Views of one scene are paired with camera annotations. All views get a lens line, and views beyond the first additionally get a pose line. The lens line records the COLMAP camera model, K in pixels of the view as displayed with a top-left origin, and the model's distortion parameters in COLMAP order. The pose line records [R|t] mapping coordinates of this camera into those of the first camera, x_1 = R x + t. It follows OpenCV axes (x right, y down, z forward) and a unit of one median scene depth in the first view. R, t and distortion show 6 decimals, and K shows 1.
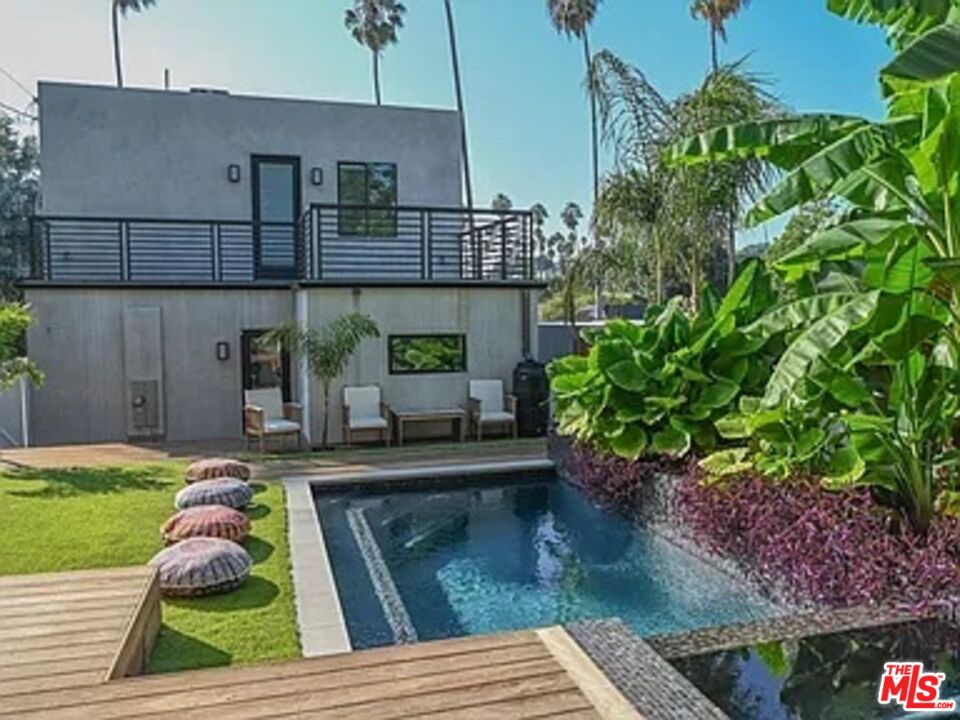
lens RADIAL K [[746.5, 0, 478.4], [0, 746.5, 363.3], [0, 0, 1]] dist [-0.014710, -0.002691]
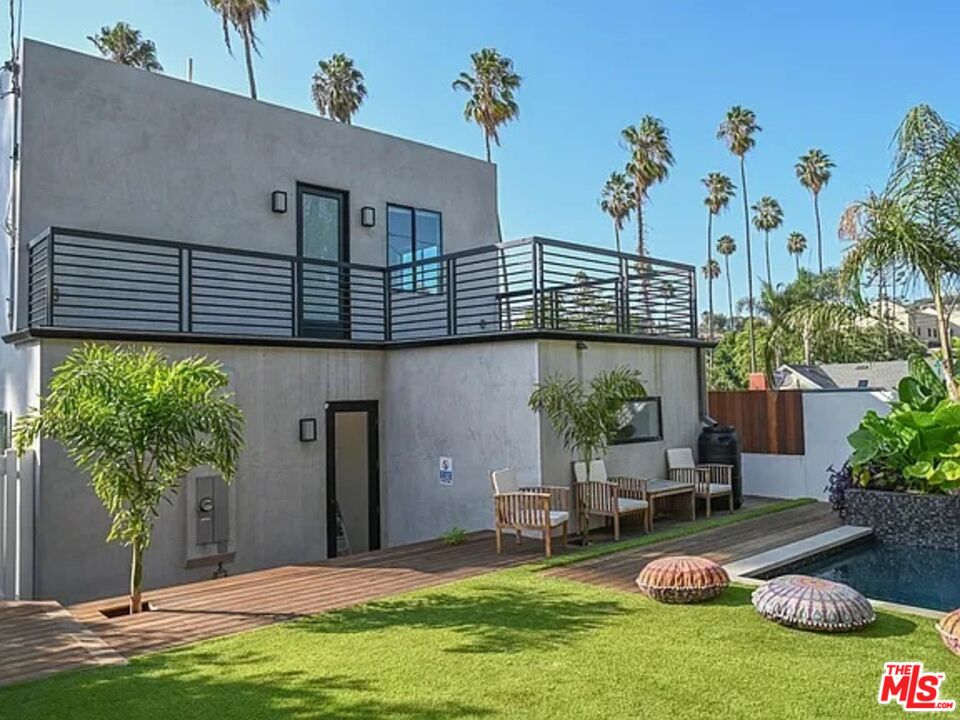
lens RADIAL K [[746.5, 0, 479.3], [0, 746.5, 355.9], [0, 0, 1]] dist [-0.014710, -0.002691]
pose [[0.907630, 0.009863, 0.419654, -0.450632], [0.046119, 0.991329, -0.123045, 0.008768], [-0.417229, 0.131033, 0.899305, 0.229743]]
